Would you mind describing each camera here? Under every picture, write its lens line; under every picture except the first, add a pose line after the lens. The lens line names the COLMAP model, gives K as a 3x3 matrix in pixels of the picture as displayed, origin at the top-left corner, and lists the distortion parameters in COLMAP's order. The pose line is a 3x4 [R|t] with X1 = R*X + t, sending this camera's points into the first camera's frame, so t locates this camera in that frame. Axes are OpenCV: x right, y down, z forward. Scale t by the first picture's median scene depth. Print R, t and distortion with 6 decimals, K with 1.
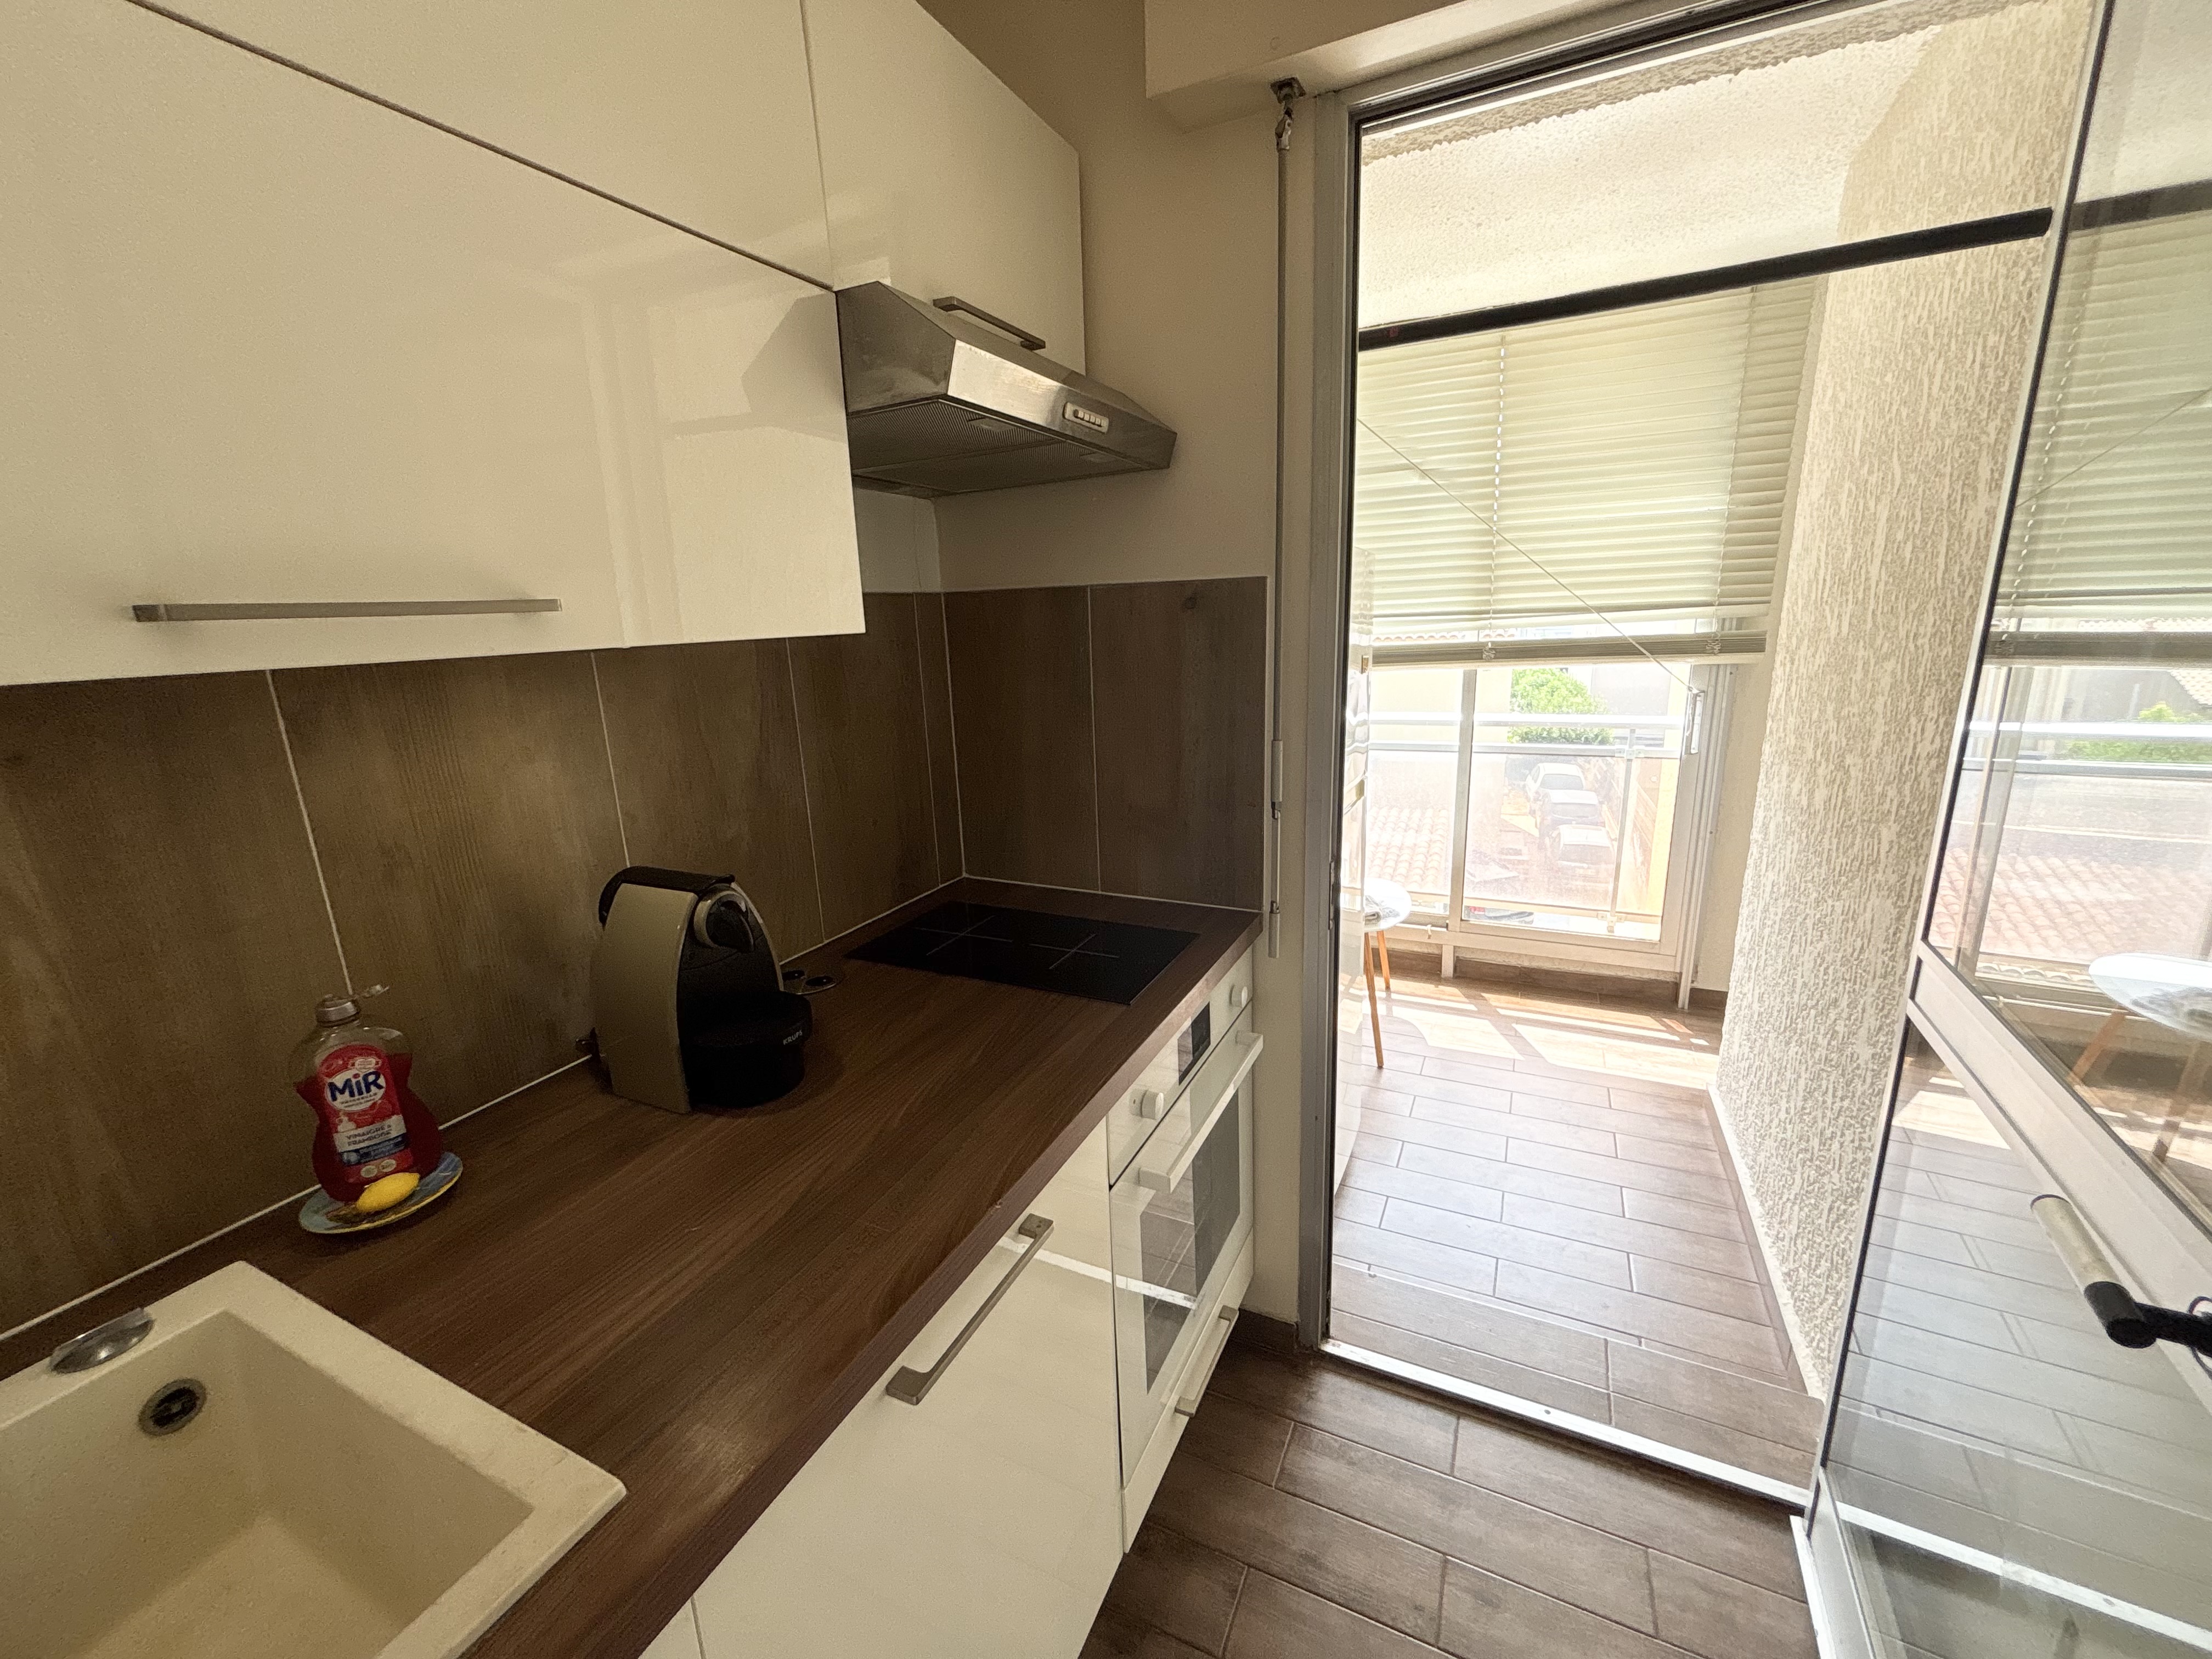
lens RADIAL K [[887.9, 0, 1106.0], [0, 887.9, 829.5], [0, 0, 1]] dist [0.002068, -0.001441]
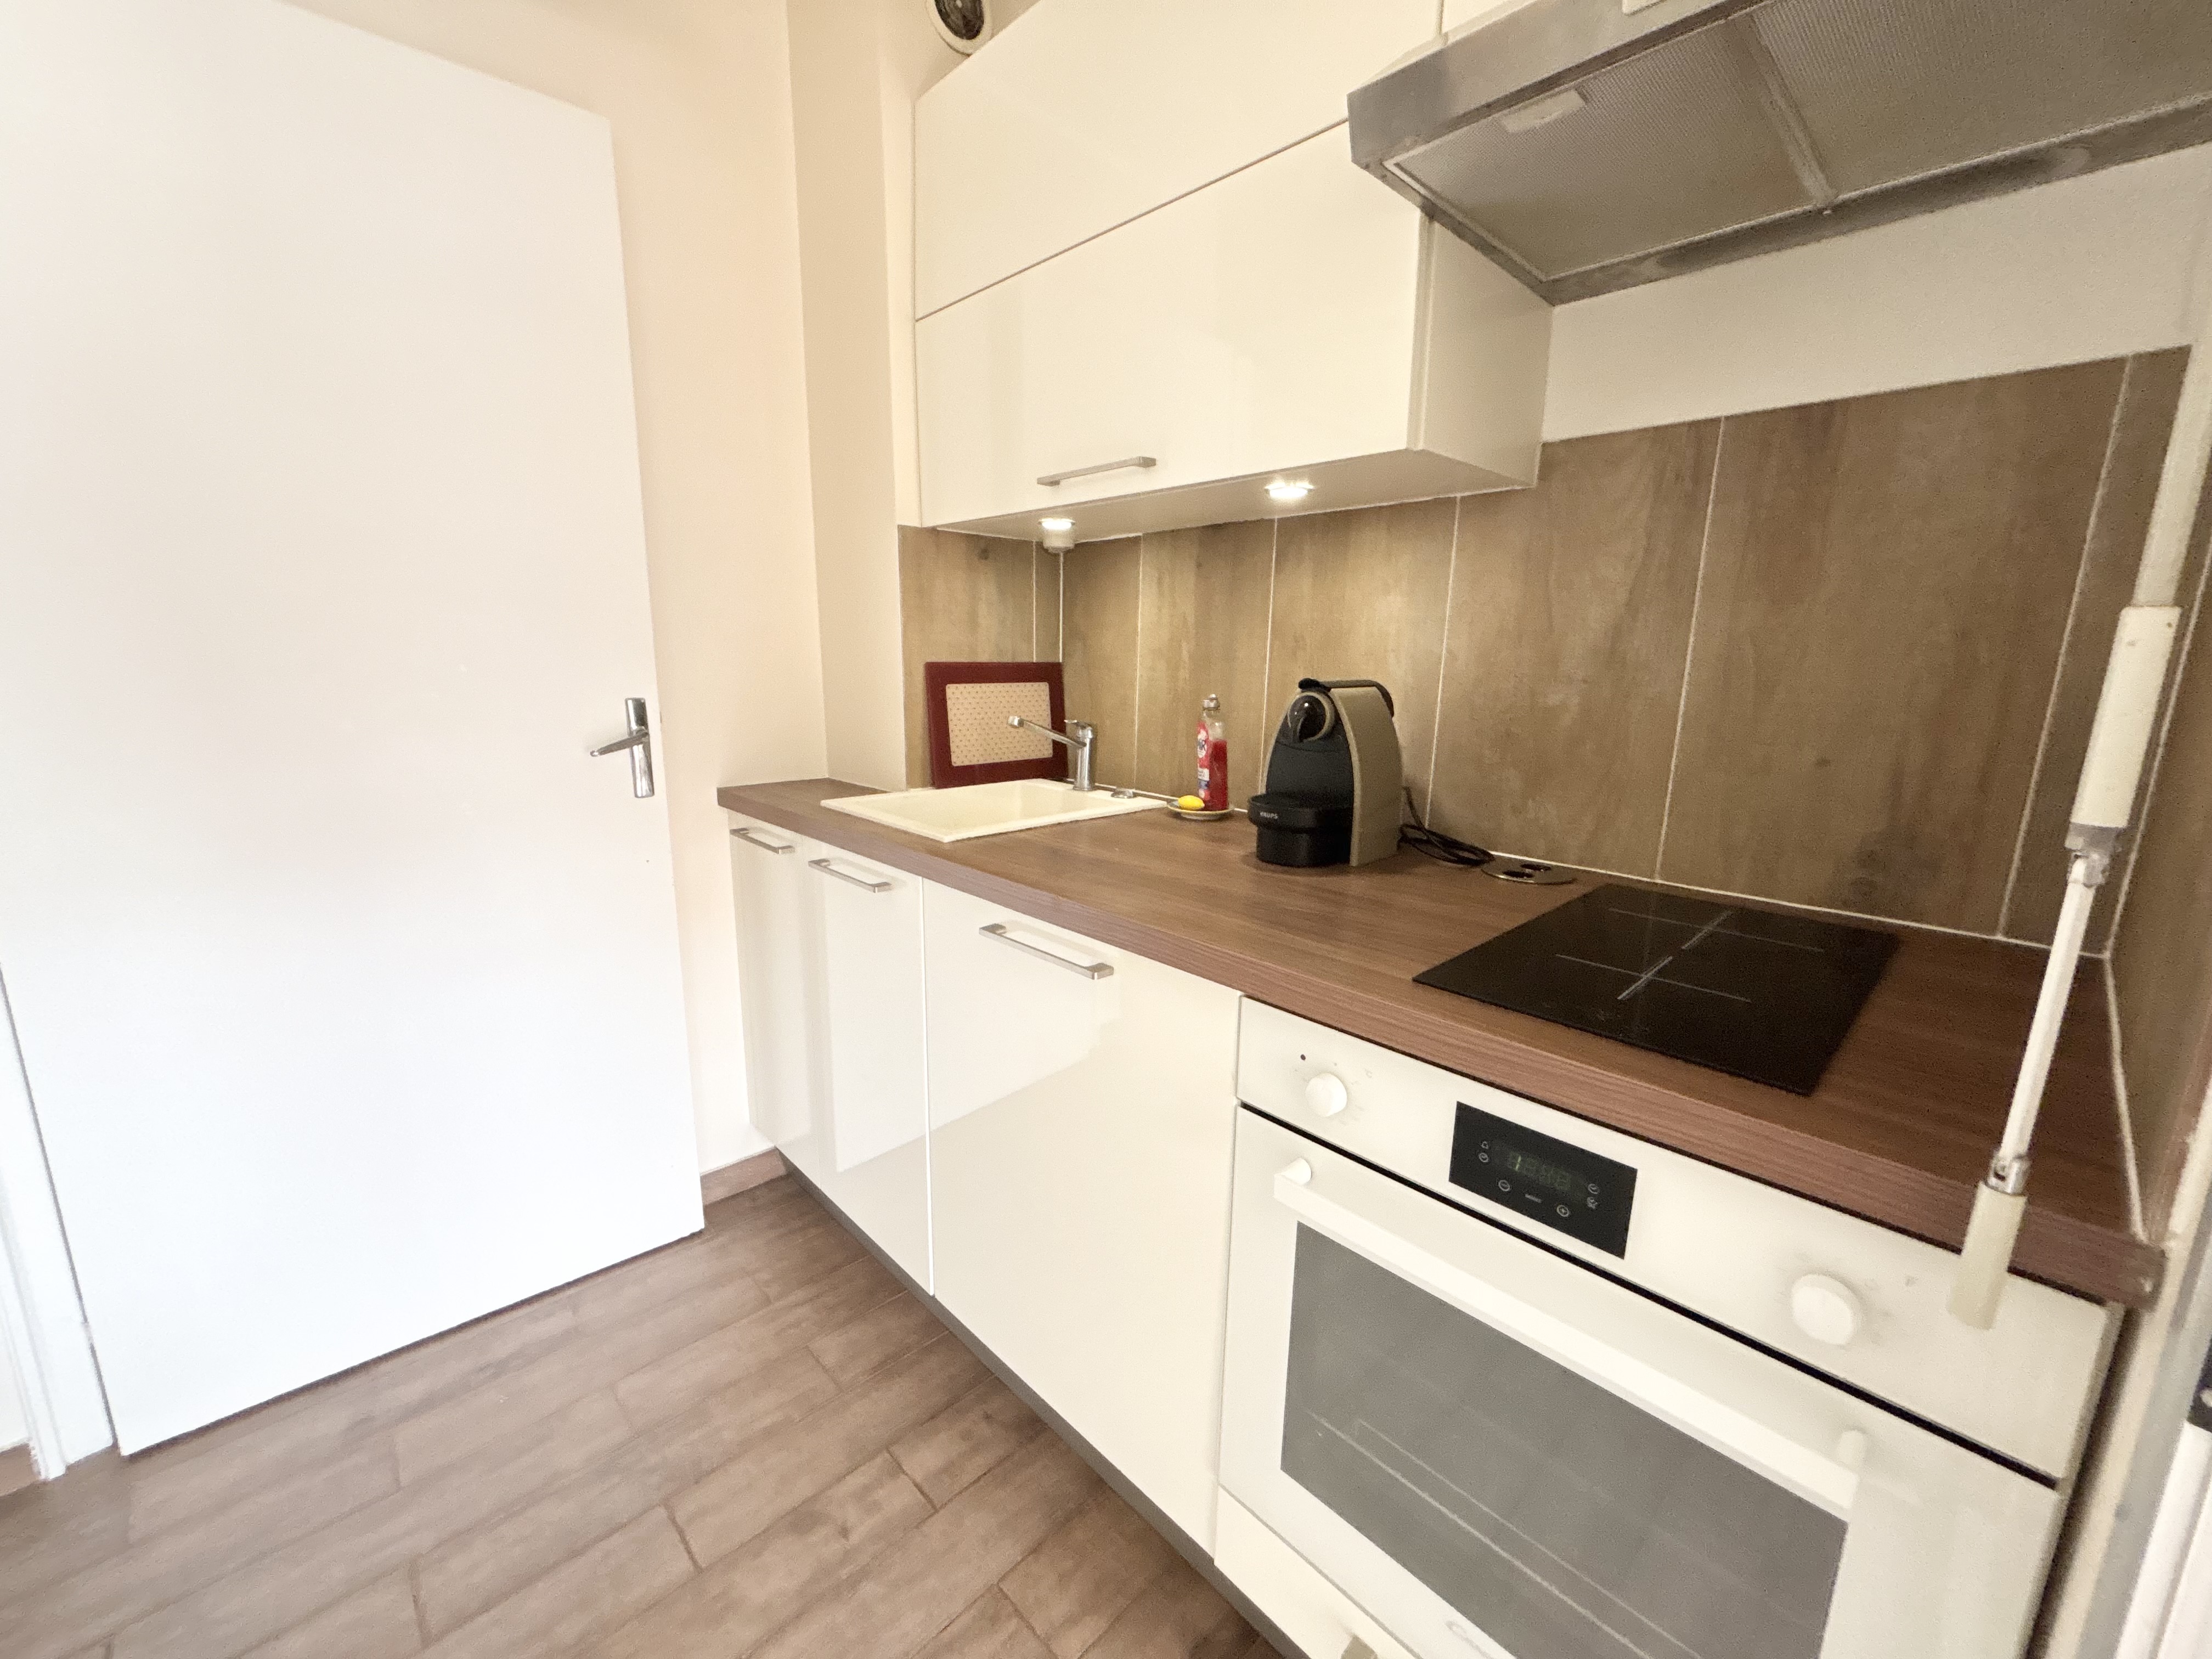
lens RADIAL K [[887.4, 0, 1098.3], [0, 887.4, 832.4], [0, 0, 1]] dist [-0.022772, -0.000088]
pose [[-0.364226, 0.212629, -0.906713, 0.658742], [-0.223075, 0.925328, 0.306603, -0.046313], [0.904199, 0.313938, -0.289597, 0.929673]]
